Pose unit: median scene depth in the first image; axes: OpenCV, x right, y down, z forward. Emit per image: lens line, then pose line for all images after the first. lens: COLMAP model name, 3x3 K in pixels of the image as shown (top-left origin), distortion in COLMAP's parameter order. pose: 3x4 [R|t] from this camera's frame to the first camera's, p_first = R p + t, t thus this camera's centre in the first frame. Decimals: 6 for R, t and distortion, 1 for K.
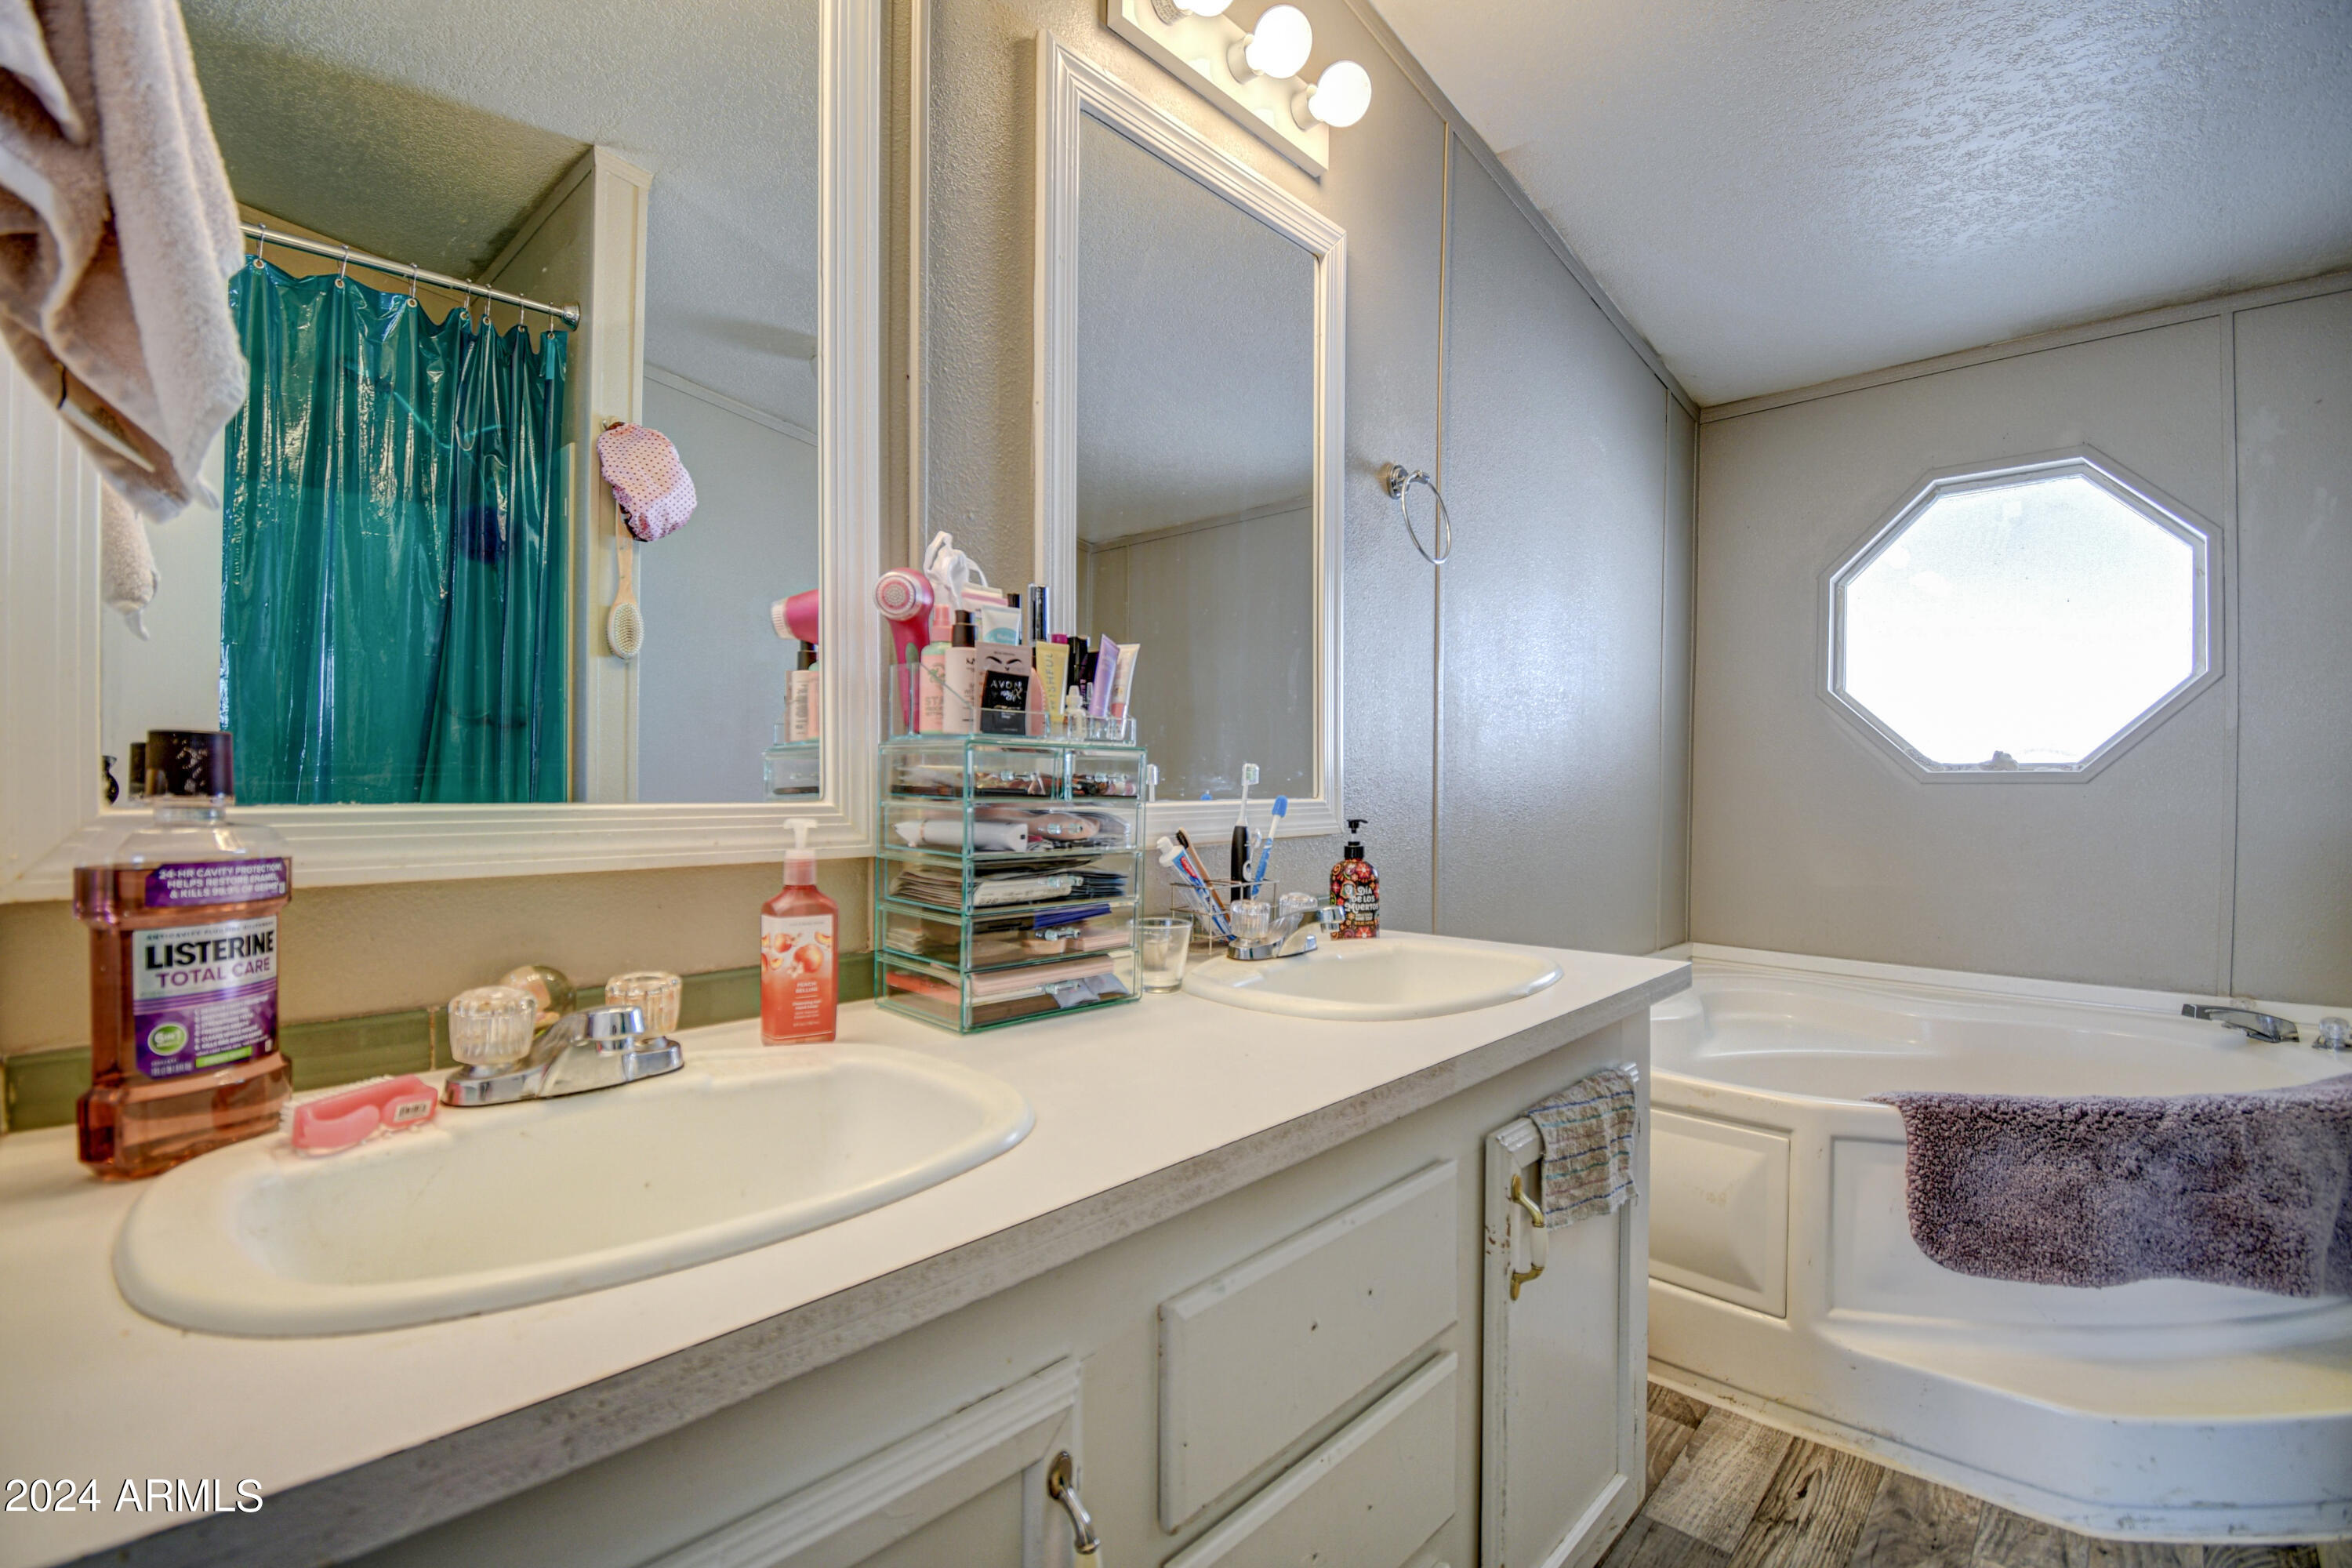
lens RADIAL K [[1039.6, 0, 1167.8], [0, 1039.6, 790.7], [0, 0, 1]] dist [0.023202, -0.028986]
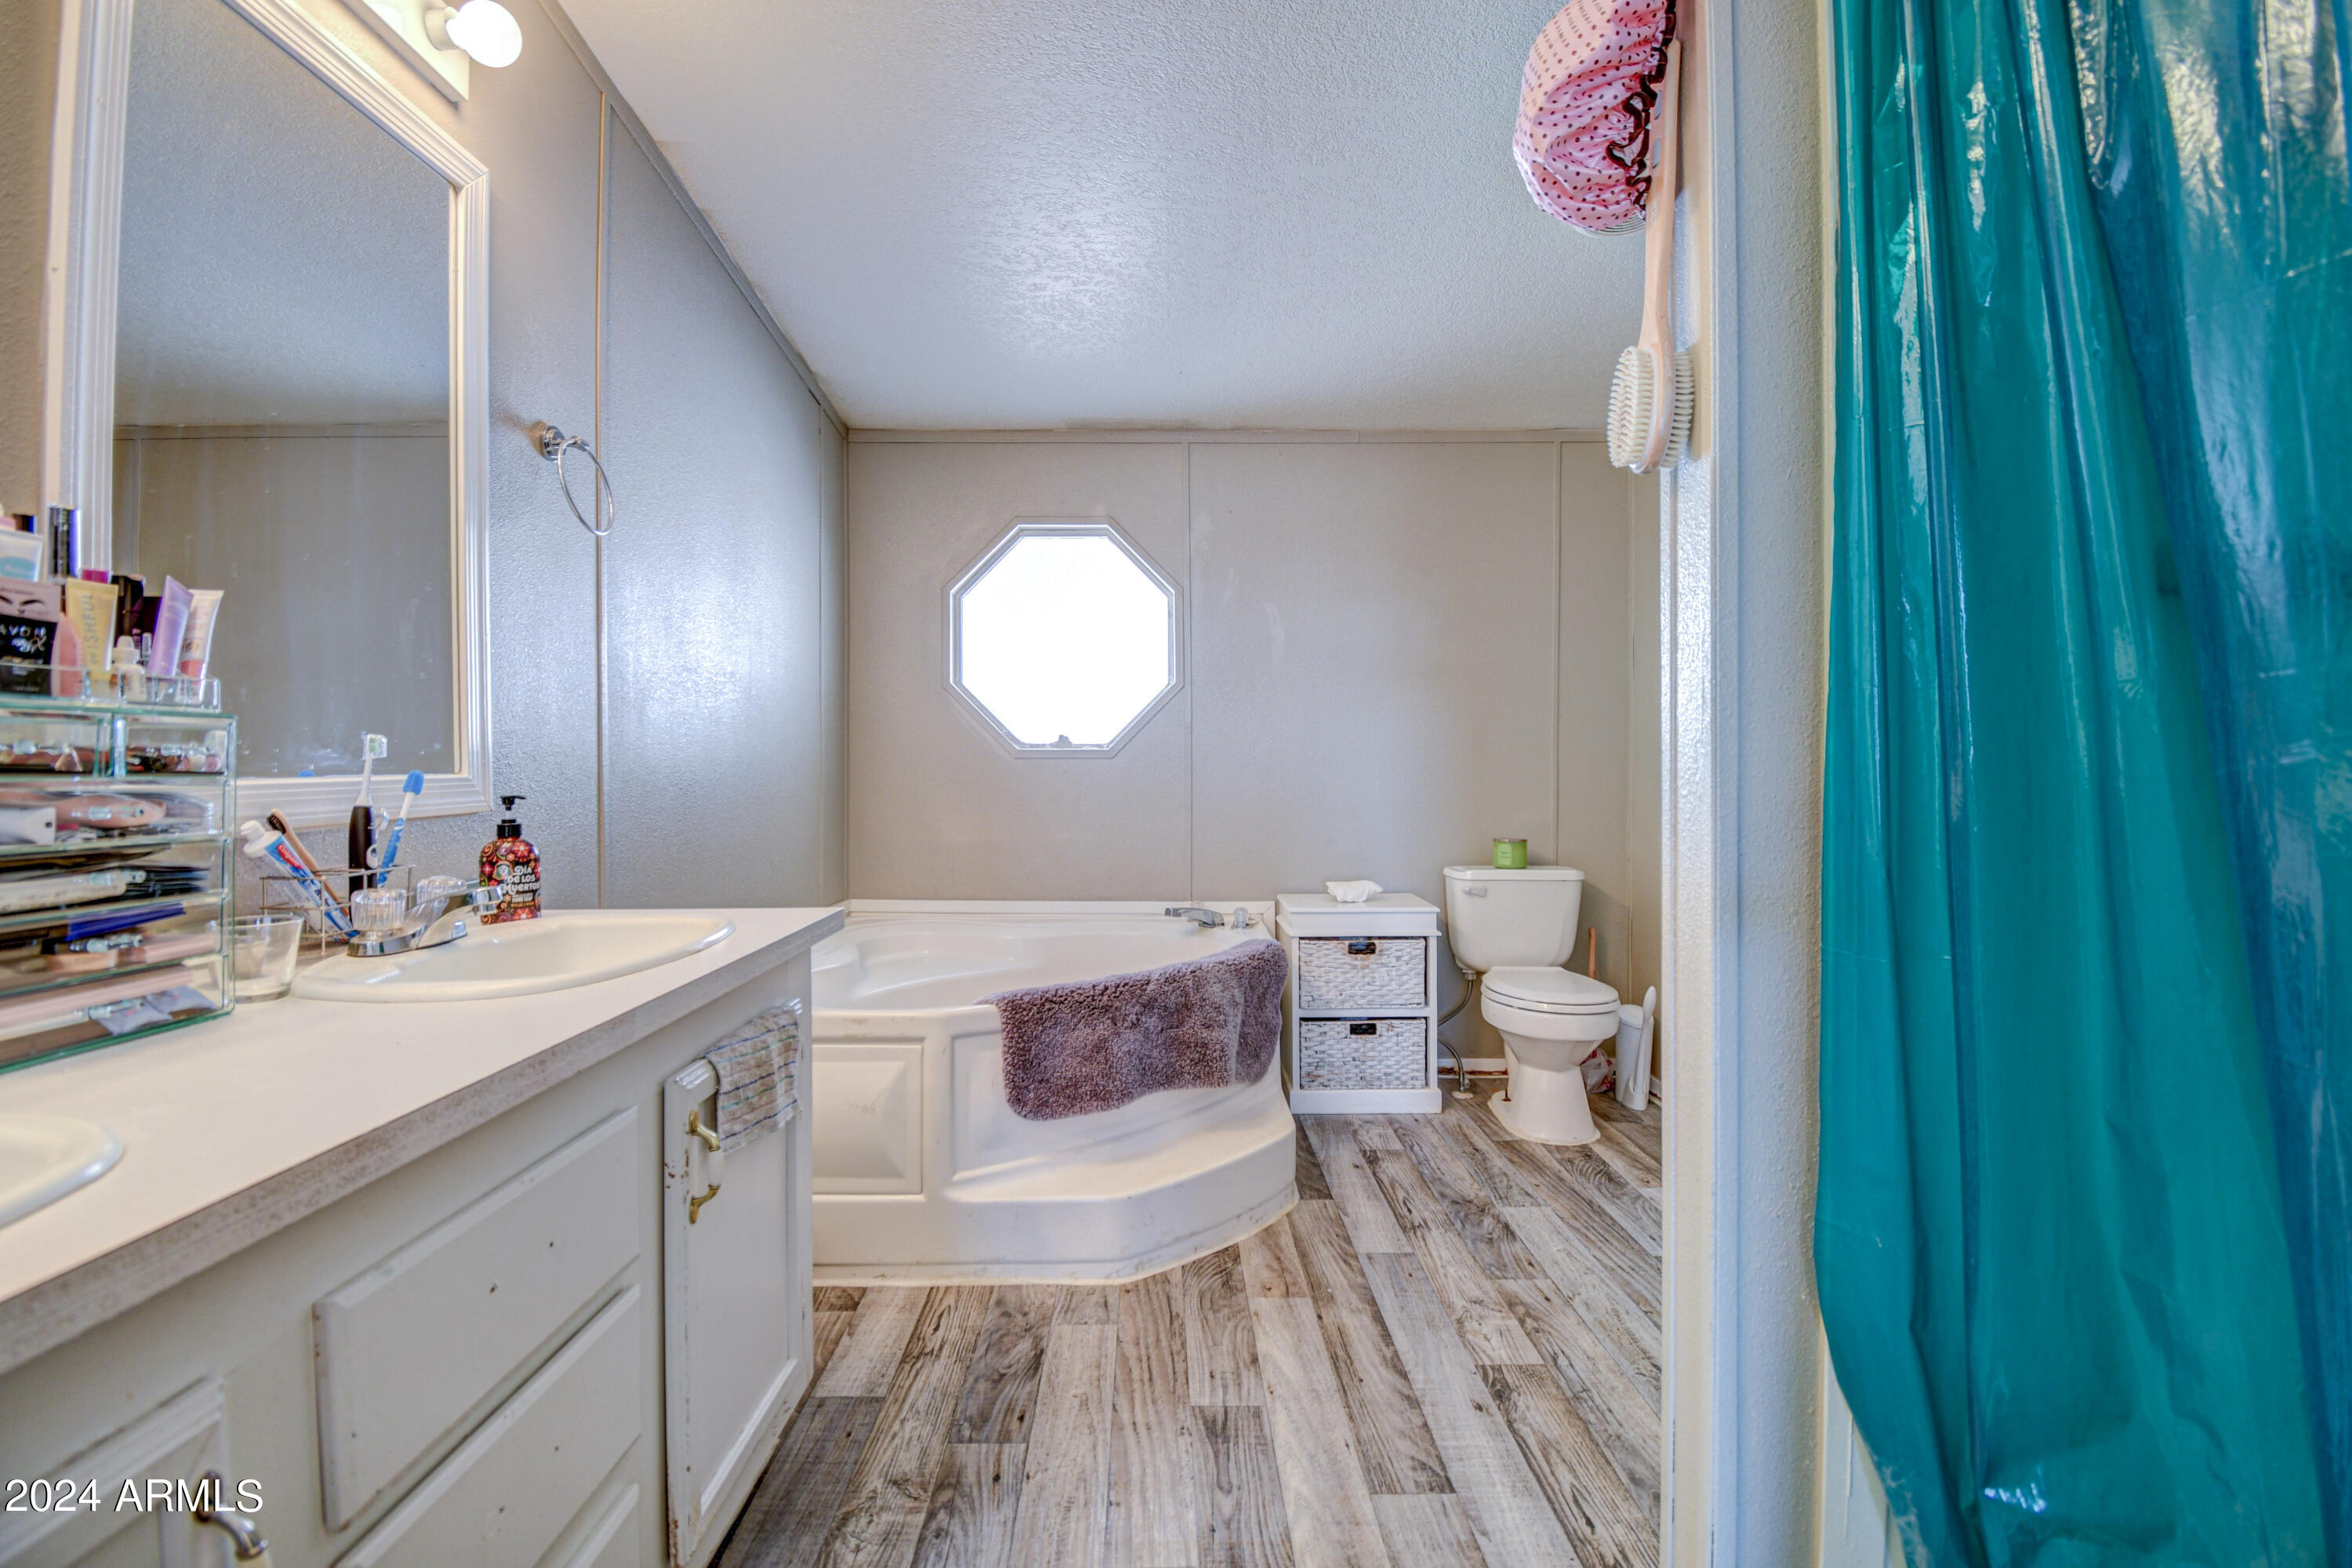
lens RADIAL K [[1039.6, 0, 1167.8], [0, 1039.6, 790.7], [0, 0, 1]] dist [0.023202, -0.028986]
pose [[0.726385, -0.021536, 0.686950, -0.040533], [0.005379, 0.999656, 0.025652, 0.002238], [-0.687267, -0.014938, 0.726251, -0.107370]]
